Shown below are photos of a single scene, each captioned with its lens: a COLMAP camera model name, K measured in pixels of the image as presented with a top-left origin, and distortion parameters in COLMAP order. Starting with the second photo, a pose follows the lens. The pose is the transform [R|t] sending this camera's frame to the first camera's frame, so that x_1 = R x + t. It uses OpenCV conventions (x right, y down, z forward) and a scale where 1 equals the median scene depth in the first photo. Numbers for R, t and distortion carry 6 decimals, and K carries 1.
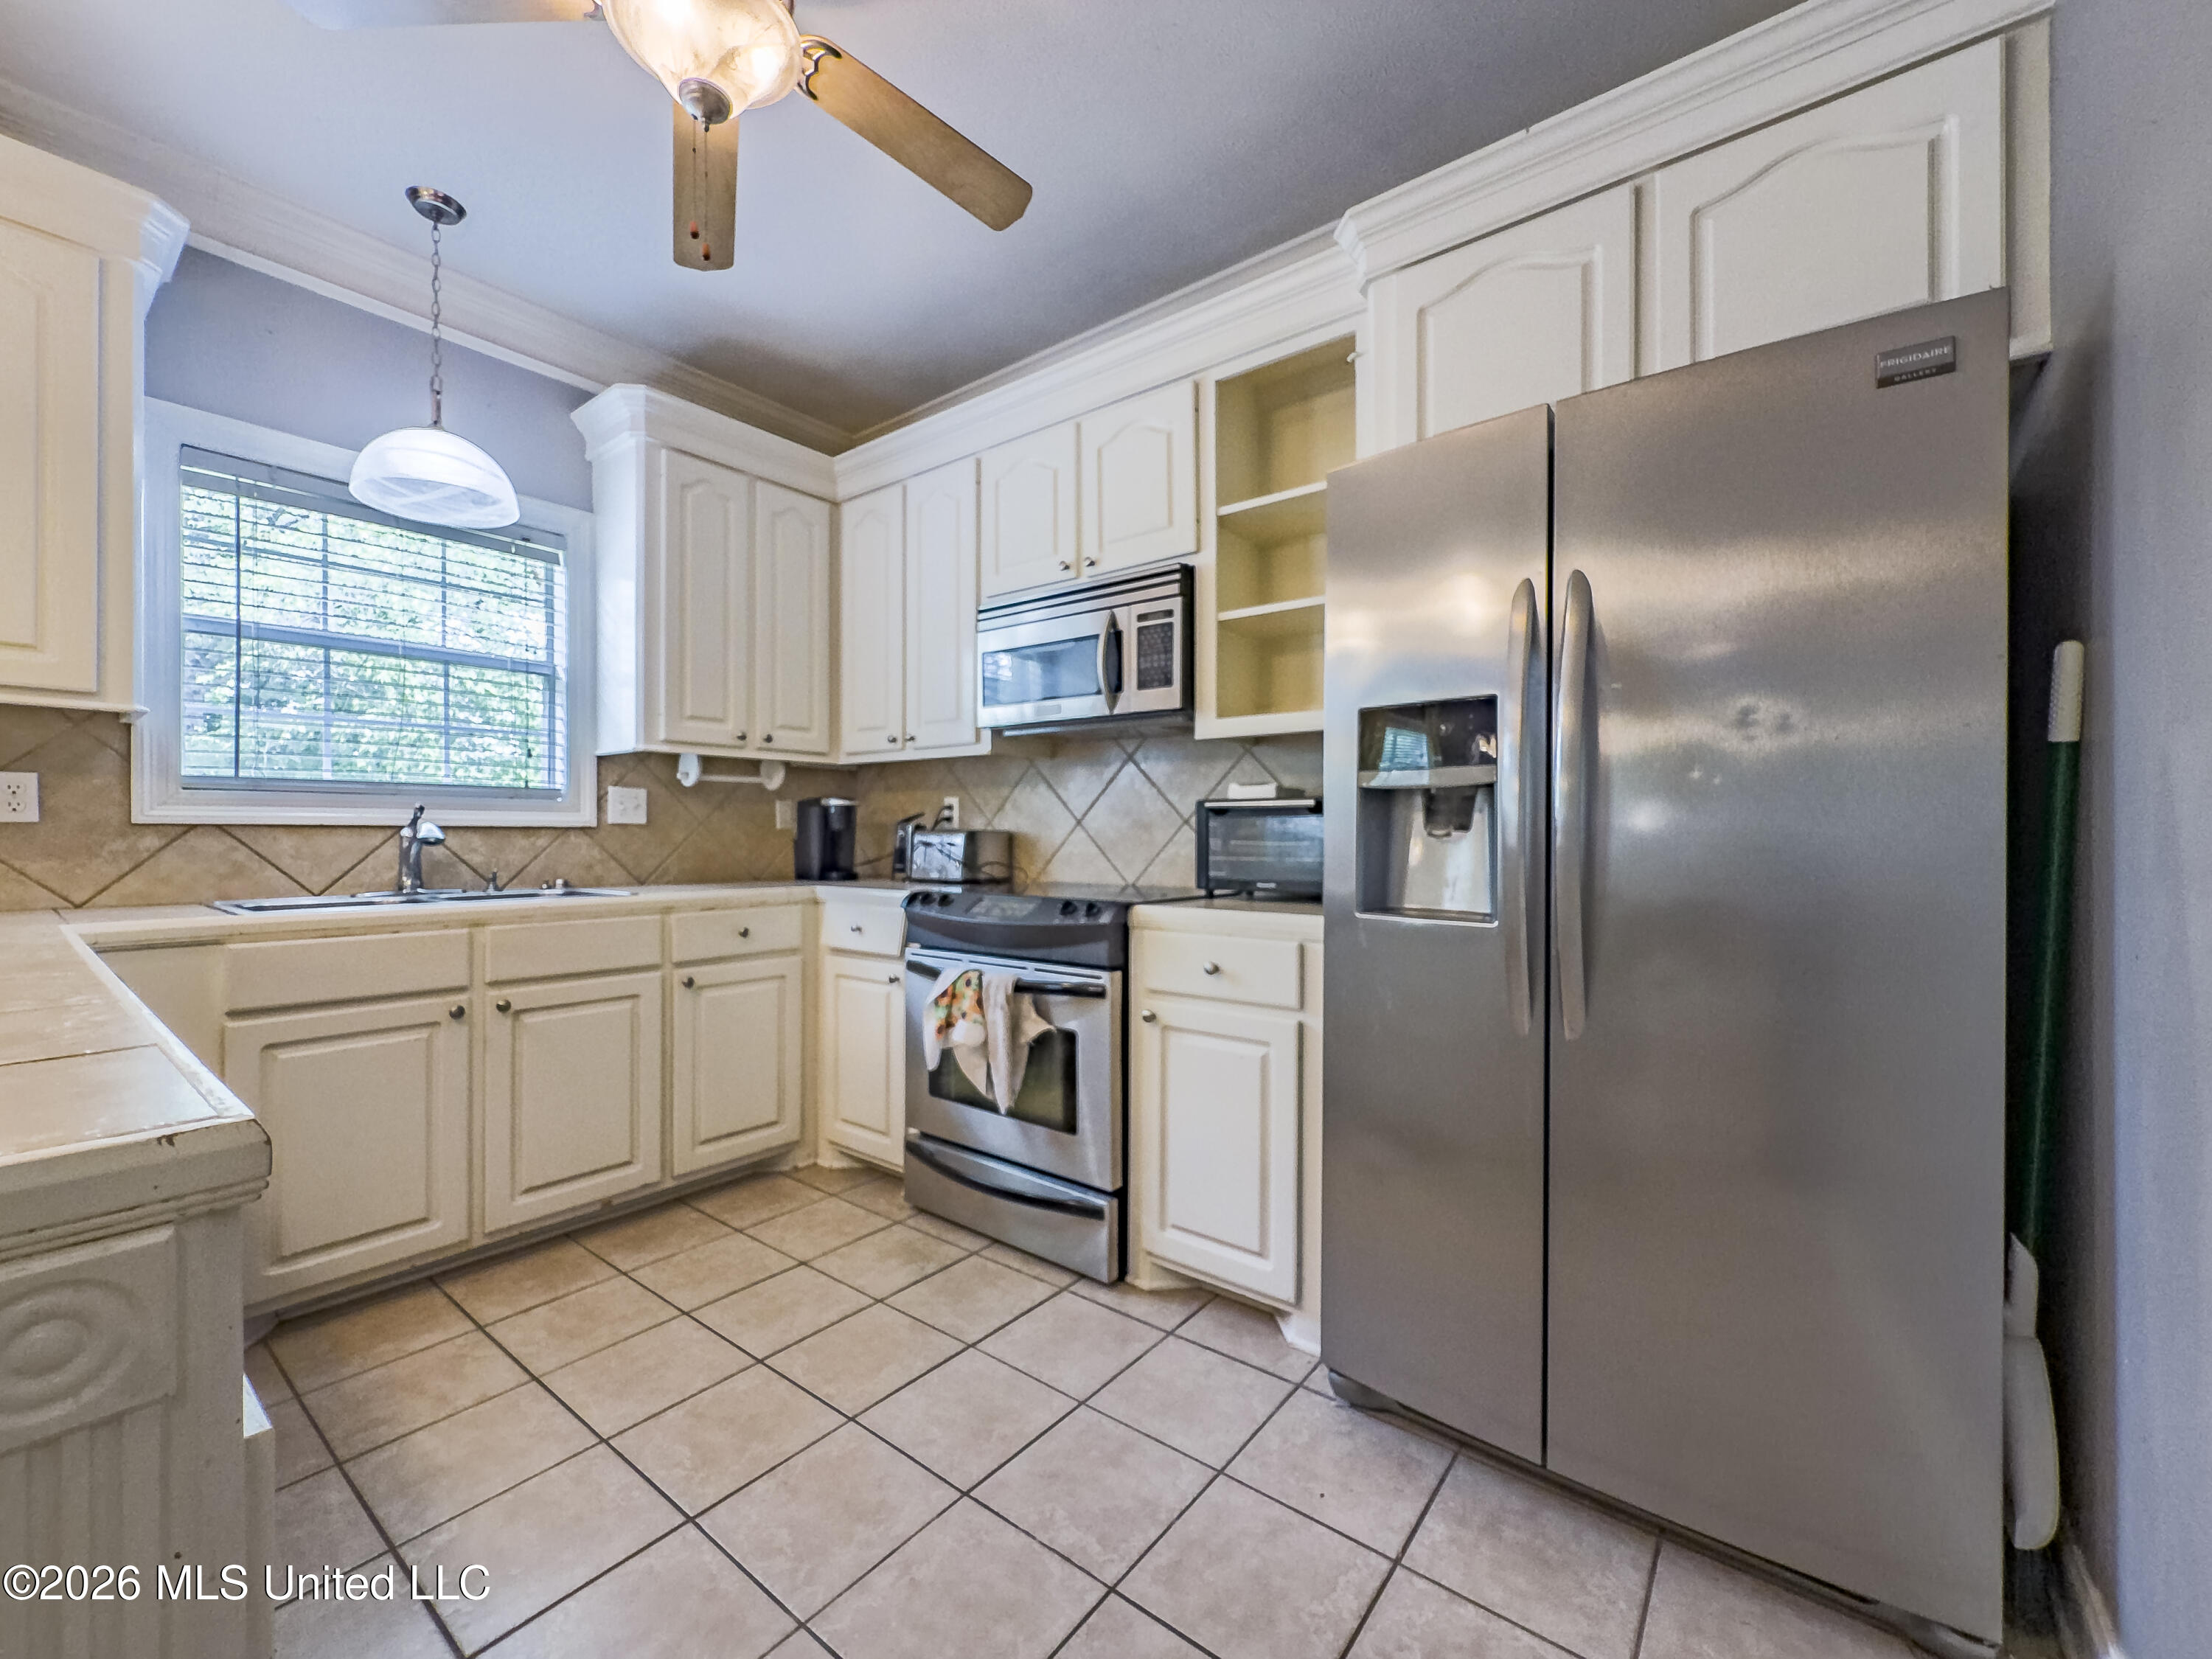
lens RADIAL K [[892.3, 0, 1108.1], [0, 892.3, 832.5], [0, 0, 1]] dist [0.004411, 0.000178]
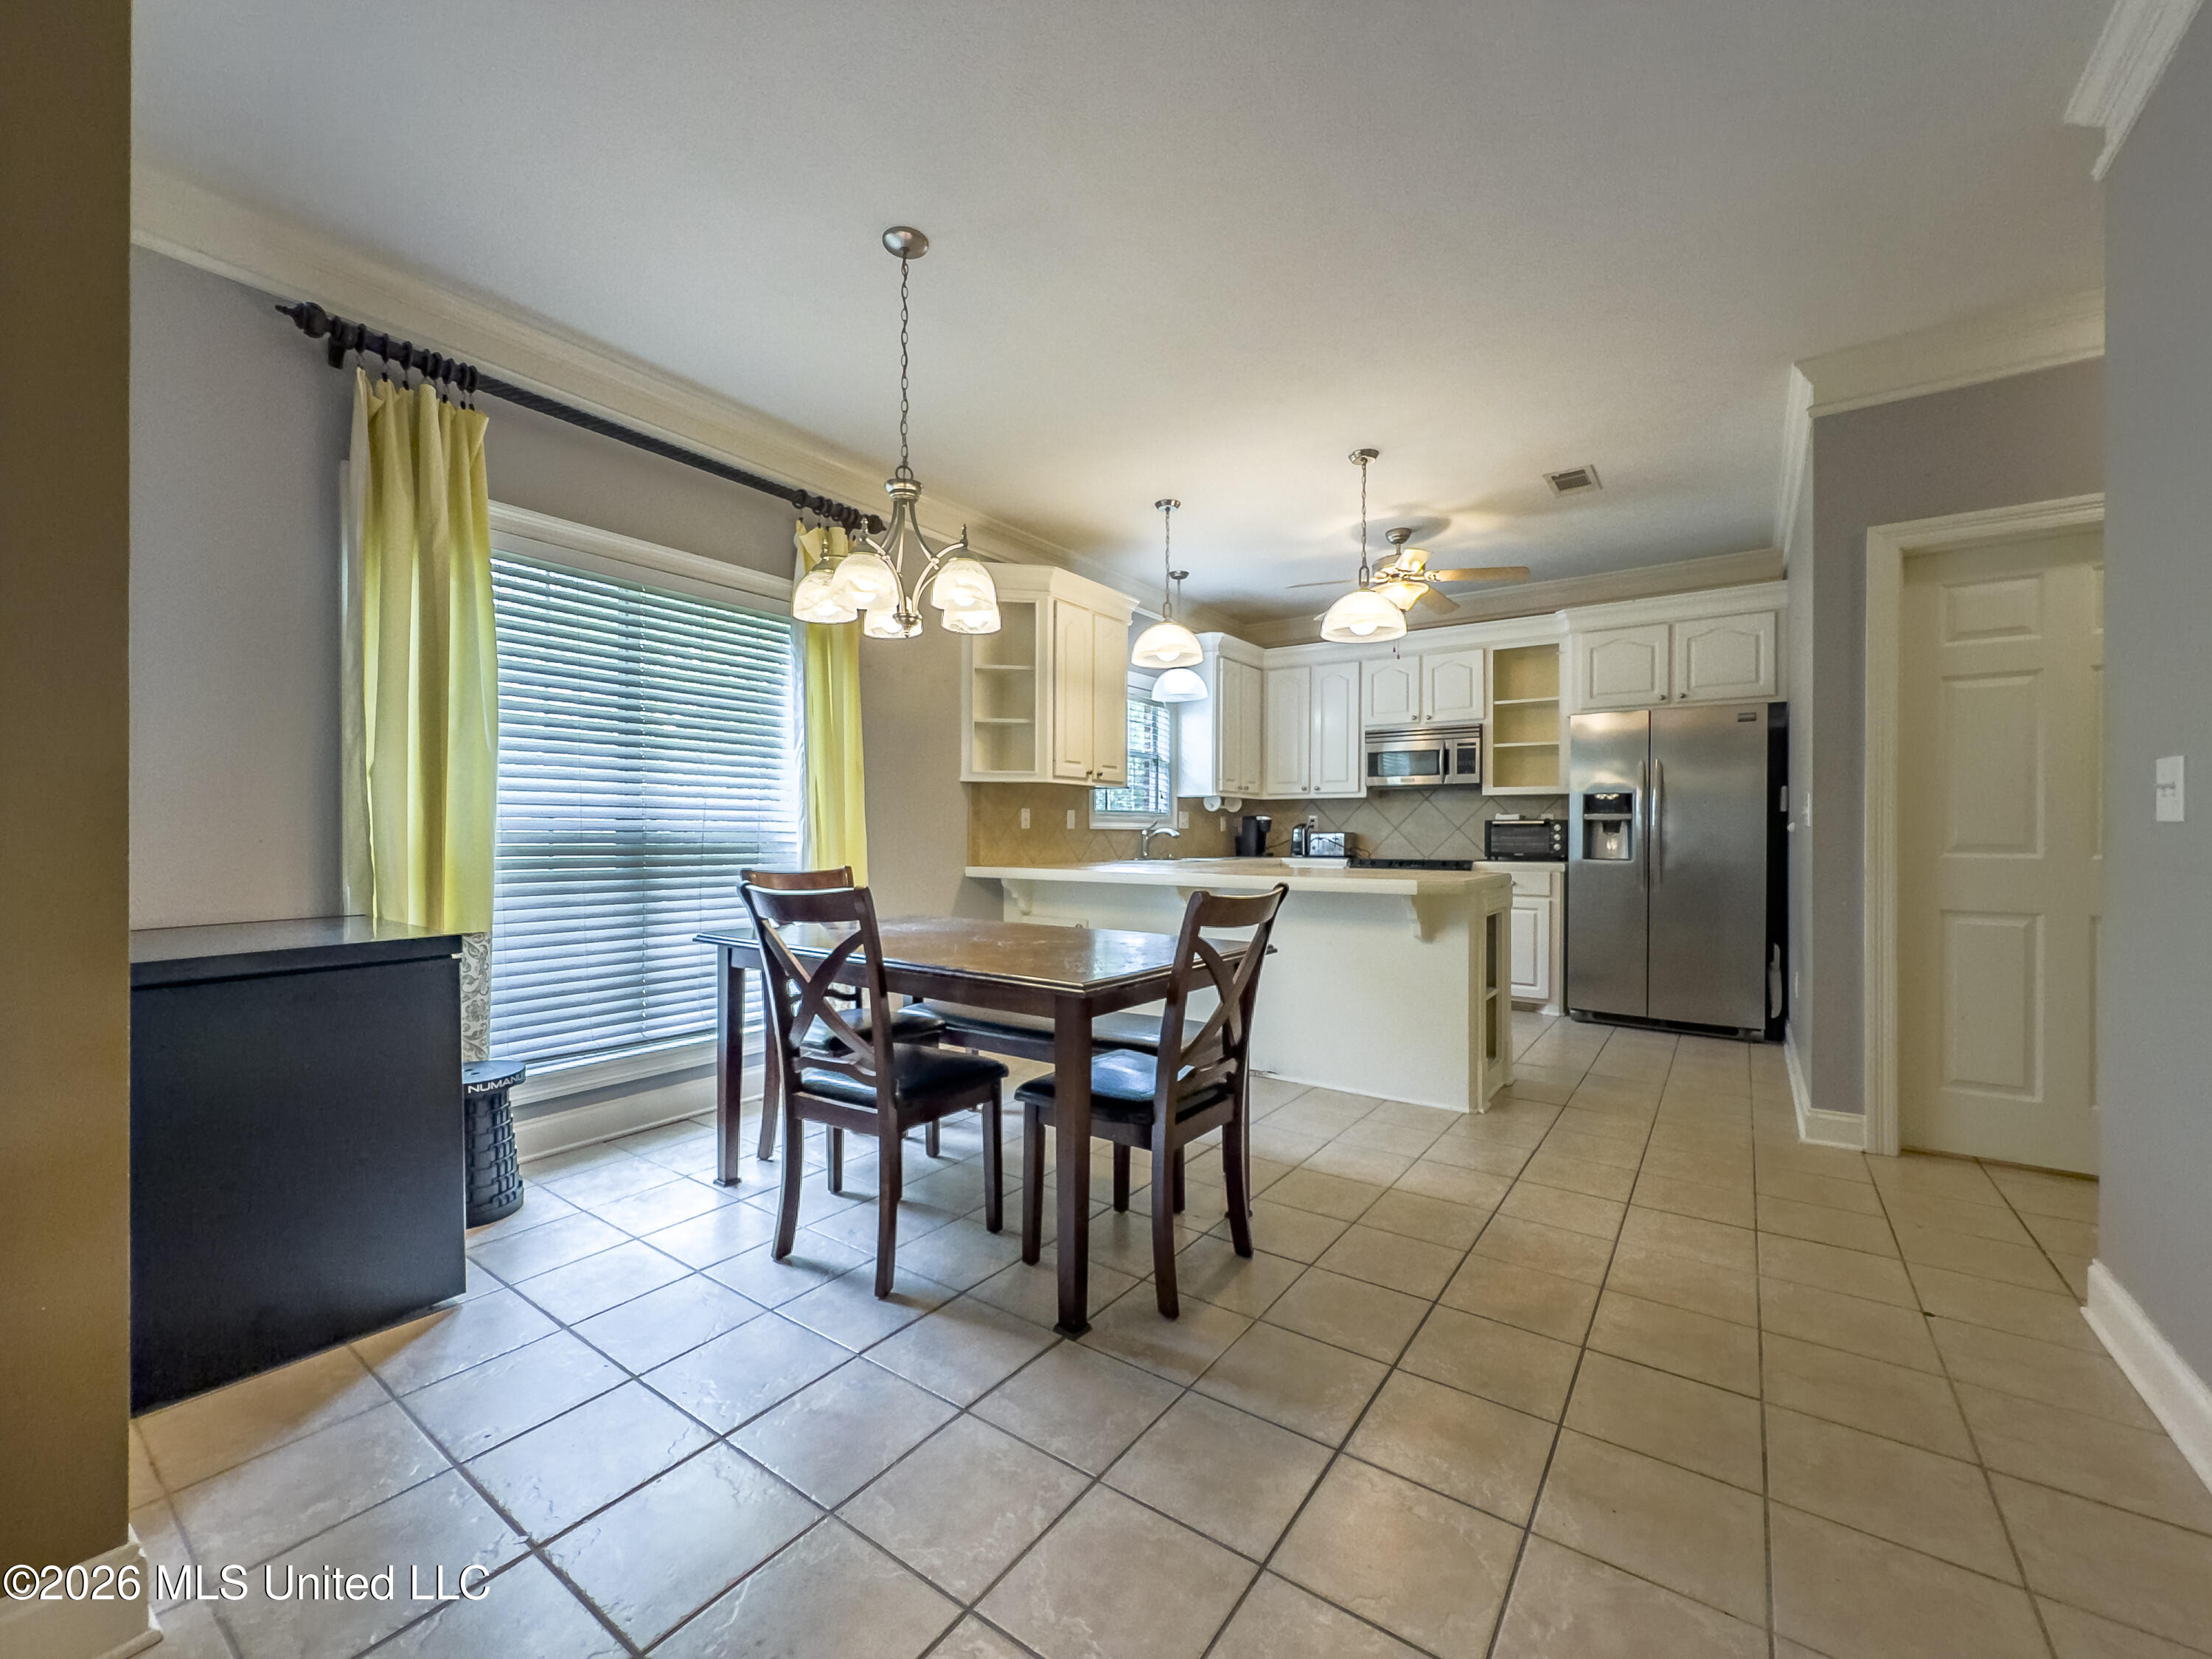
lens RADIAL K [[892.3, 0, 1103.6], [0, 892.3, 836.6], [0, 0, 1]] dist [0.004411, 0.000178]
pose [[0.998730, 0.003117, 0.050278, -1.059230], [-0.003417, 0.999977, 0.005882, -0.003189], [-0.050258, -0.006046, 0.998718, -1.387663]]
